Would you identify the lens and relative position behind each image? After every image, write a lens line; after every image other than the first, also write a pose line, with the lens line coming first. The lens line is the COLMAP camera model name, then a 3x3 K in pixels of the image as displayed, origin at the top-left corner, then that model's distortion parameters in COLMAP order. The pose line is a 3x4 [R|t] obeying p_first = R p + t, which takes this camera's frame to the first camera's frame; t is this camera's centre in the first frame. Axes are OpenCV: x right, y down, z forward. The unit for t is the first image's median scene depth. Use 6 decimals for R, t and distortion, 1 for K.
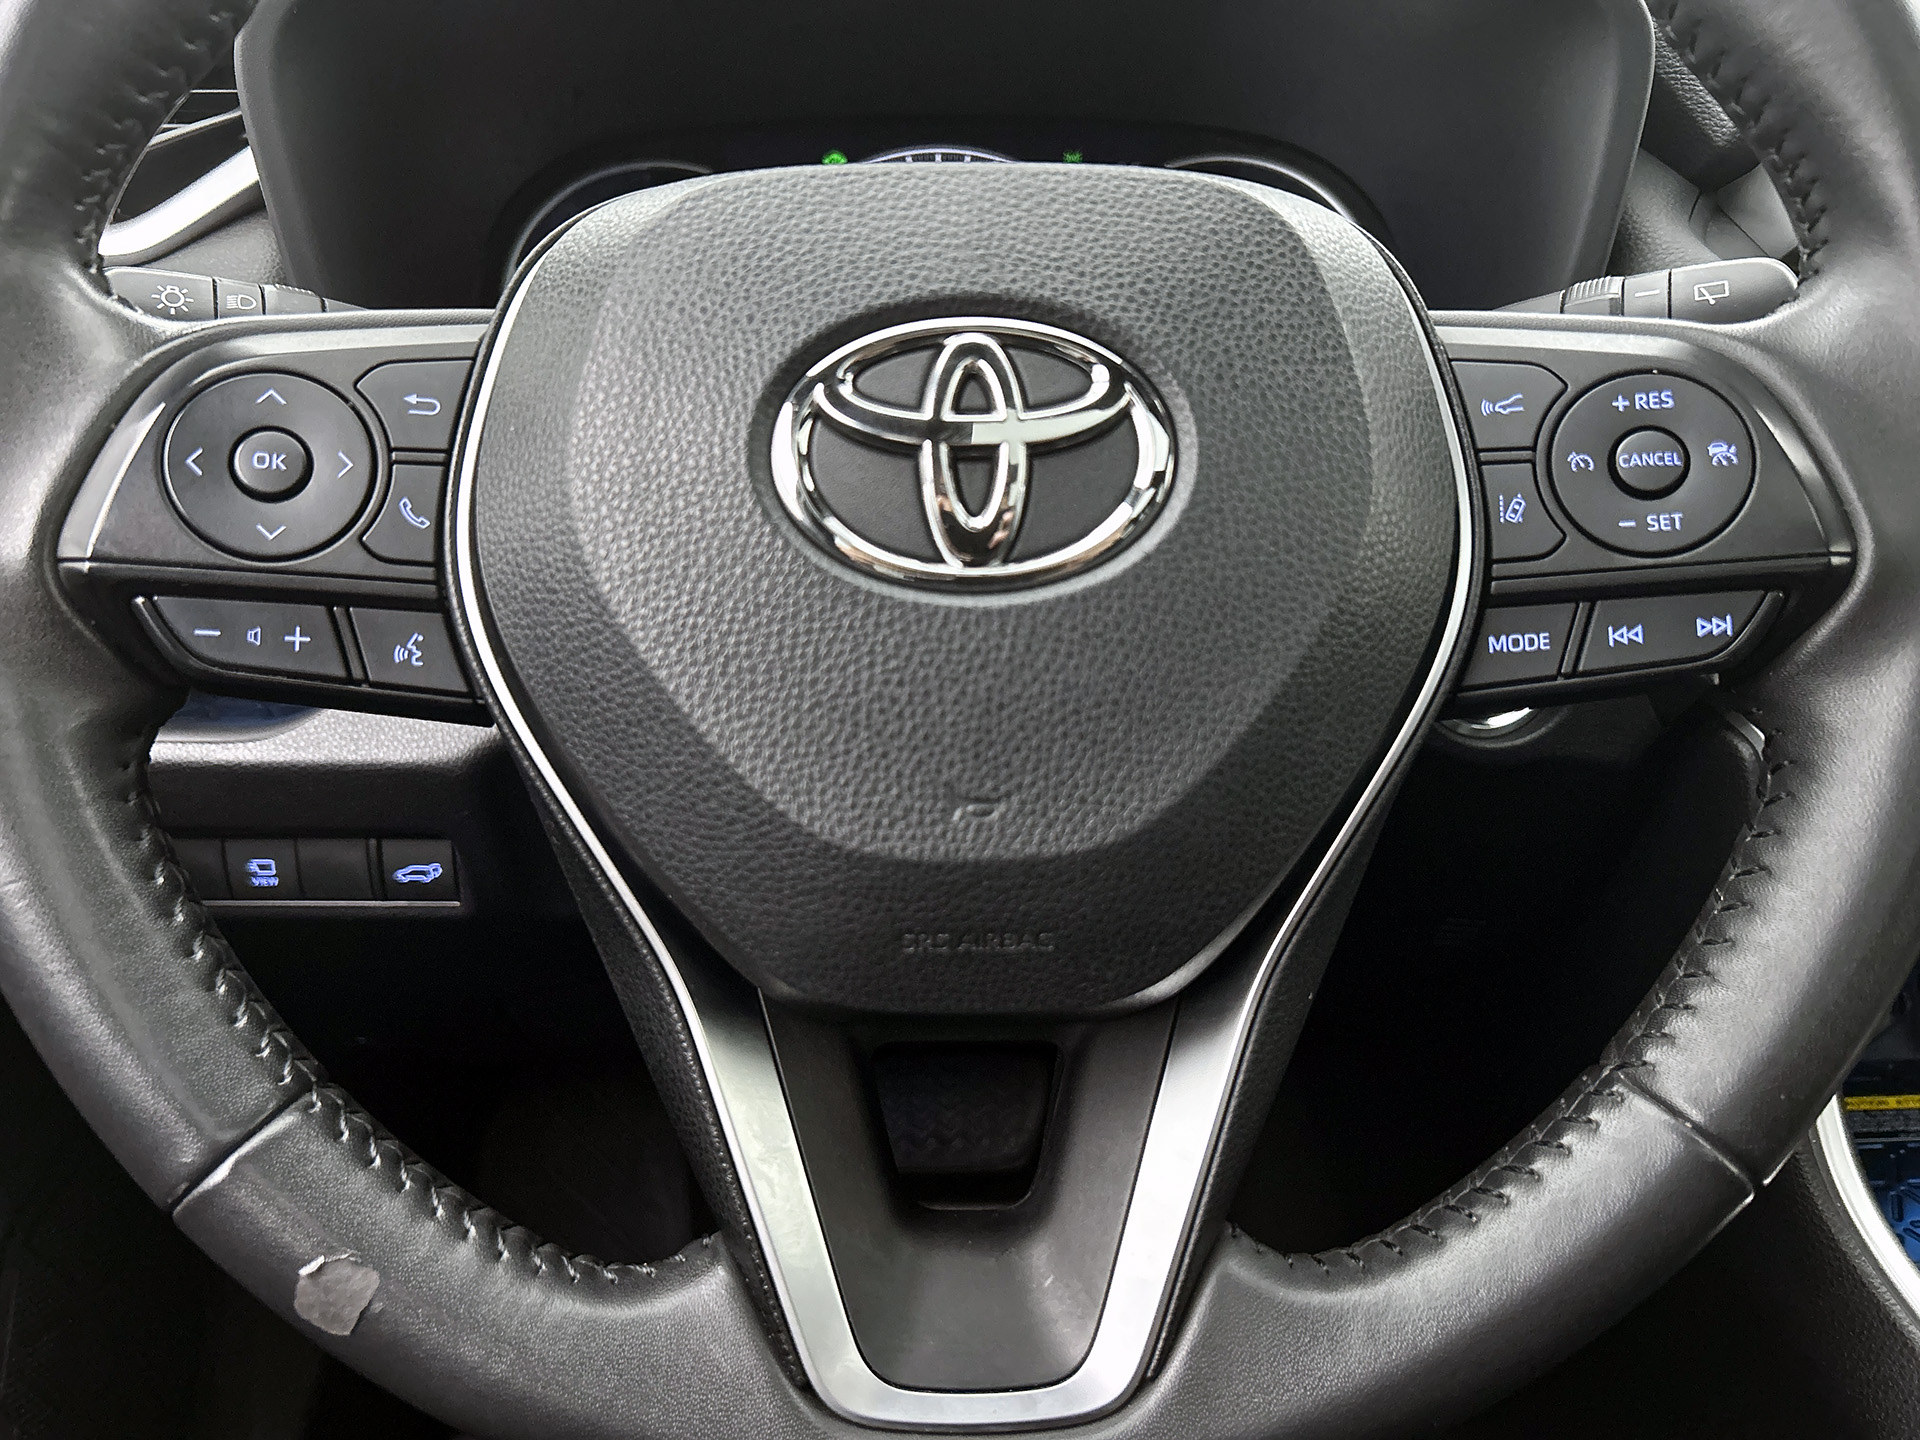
lens RADIAL K [[1458.6, 0, 967.0], [0, 1458.6, 728.7], [0, 0, 1]] dist [0.032625, -0.023340]
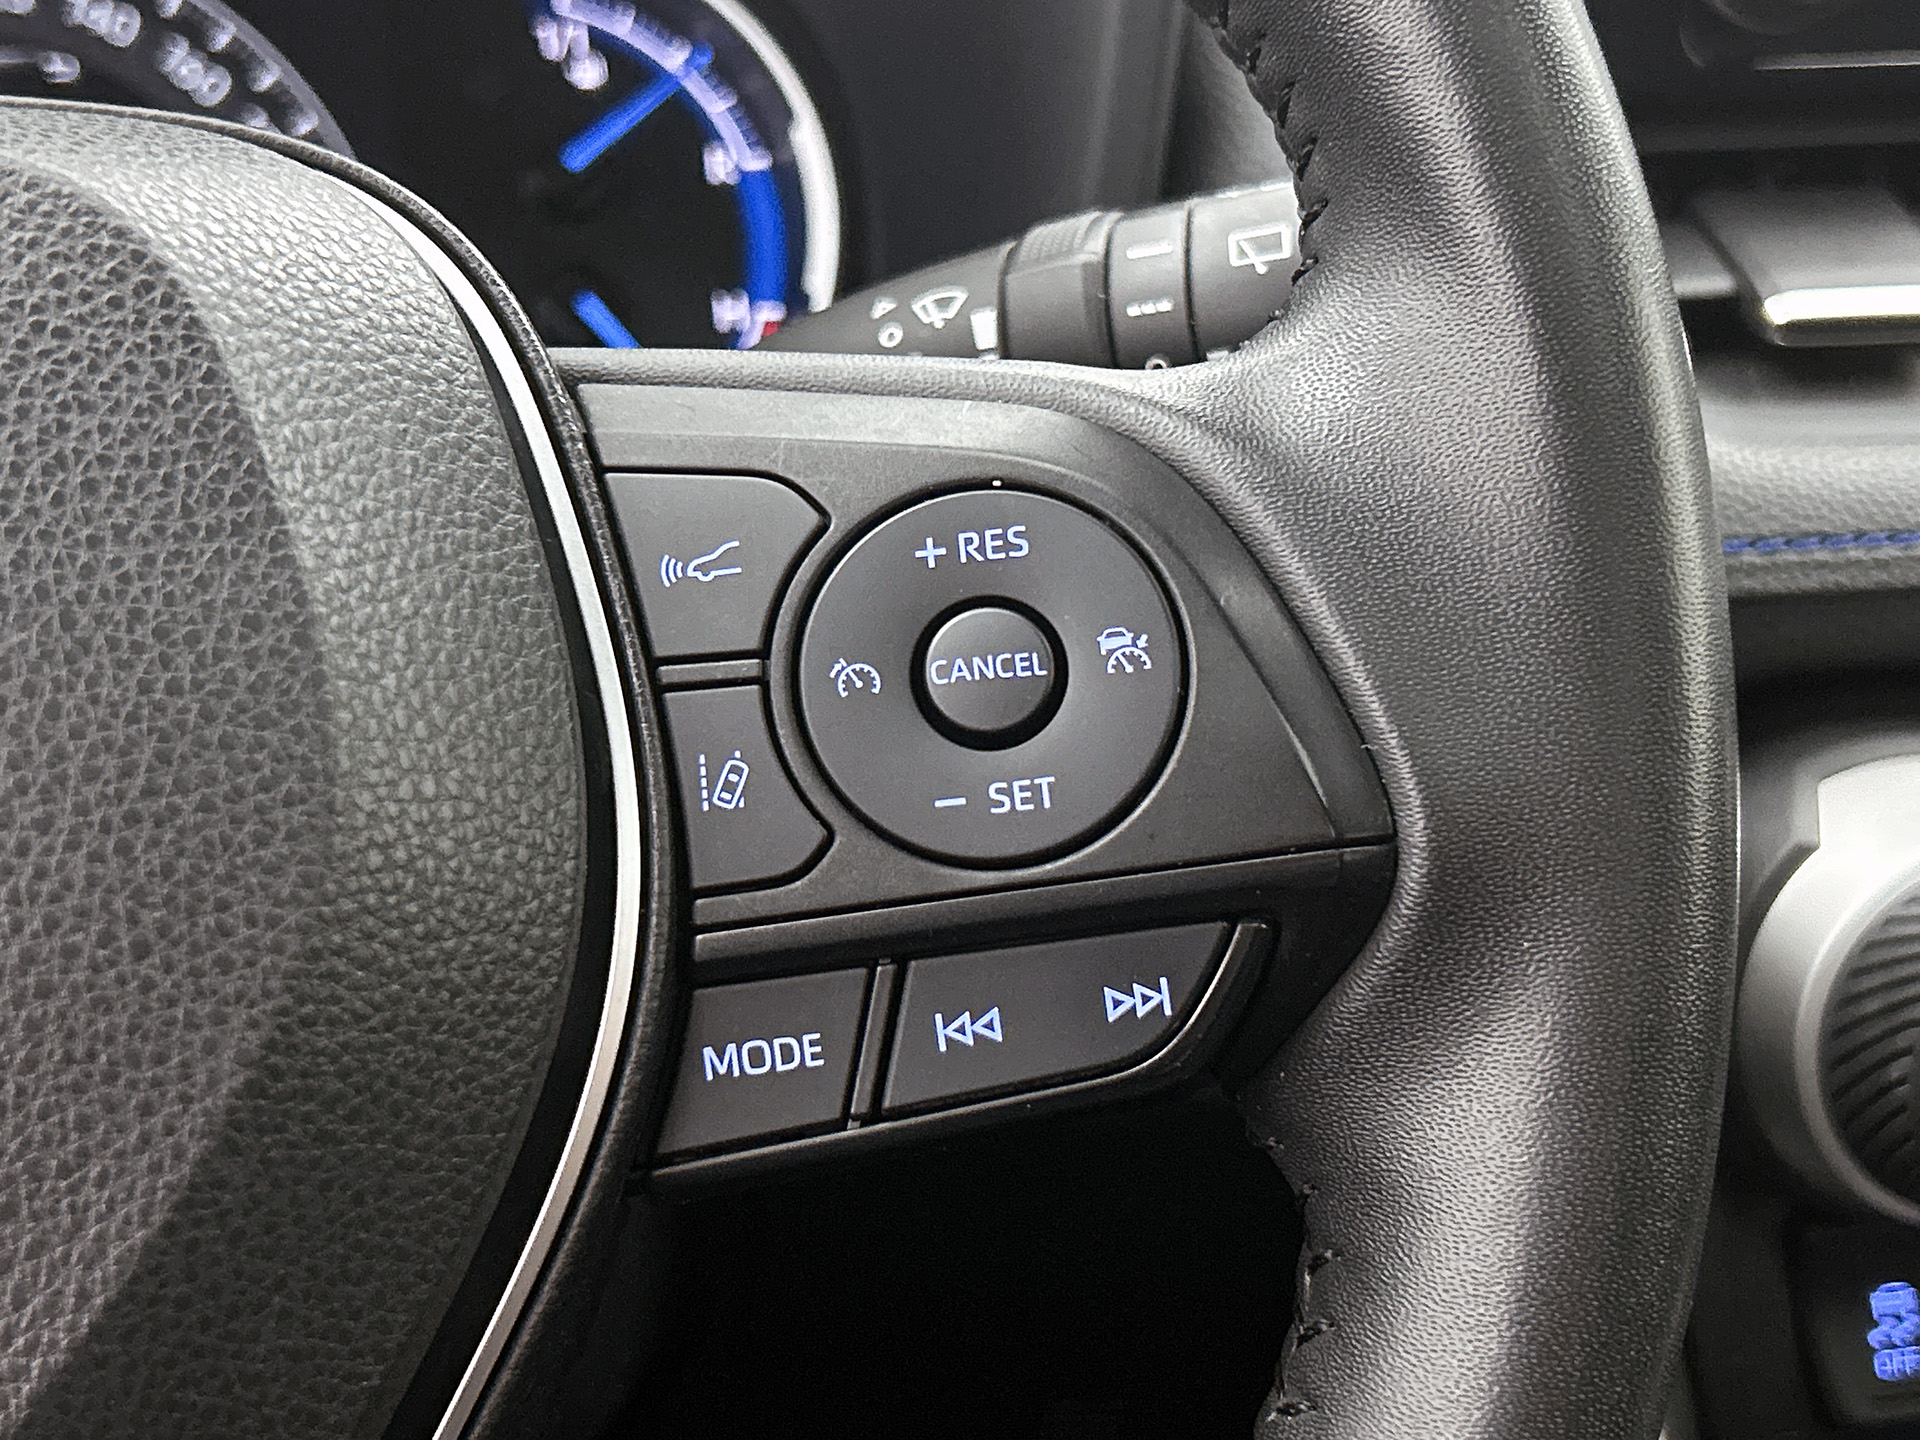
lens RADIAL K [[2730.2, 0, 949.3], [0, 2730.2, 717.5], [0, 0, 1]] dist [0.115816, 0.000000]
pose [[0.988545, -0.065694, 0.135880, 0.350213], [0.072132, 0.996467, -0.043007, -0.137338], [-0.132574, 0.052315, 0.989791, 0.108096]]
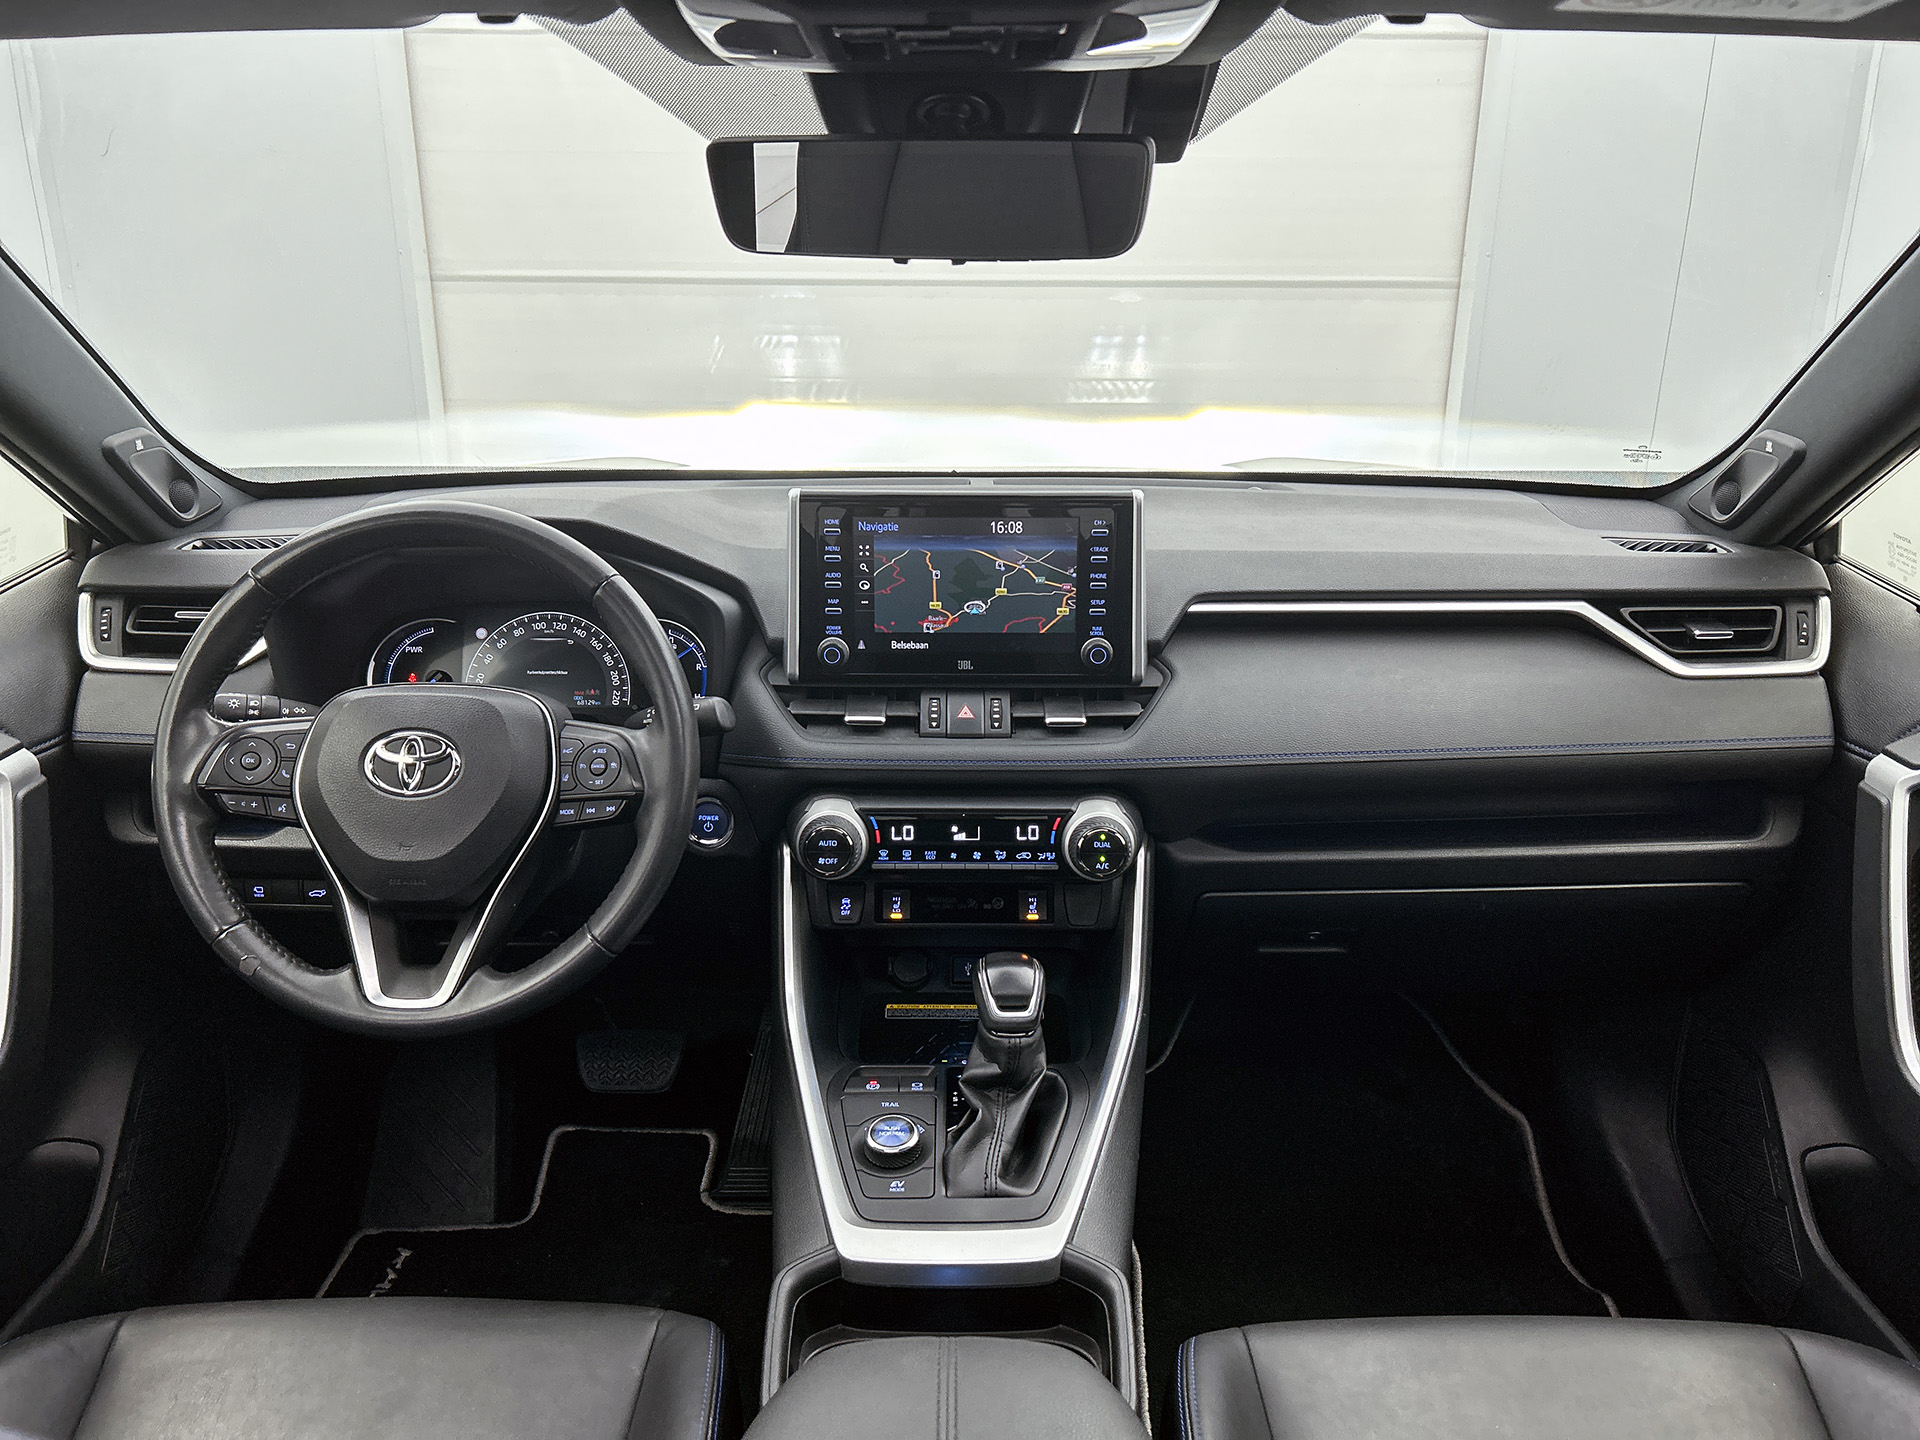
lens RADIAL K [[1458.6, 0, 993.3], [0, 1458.6, 737.0], [0, 0, 1]] dist [0.032625, -0.023340]
pose [[0.999047, 0.019624, -0.038975, 1.790814], [-0.023804, 0.993664, -0.109839, 0.154614], [0.036573, 0.110662, 0.993185, -3.060875]]
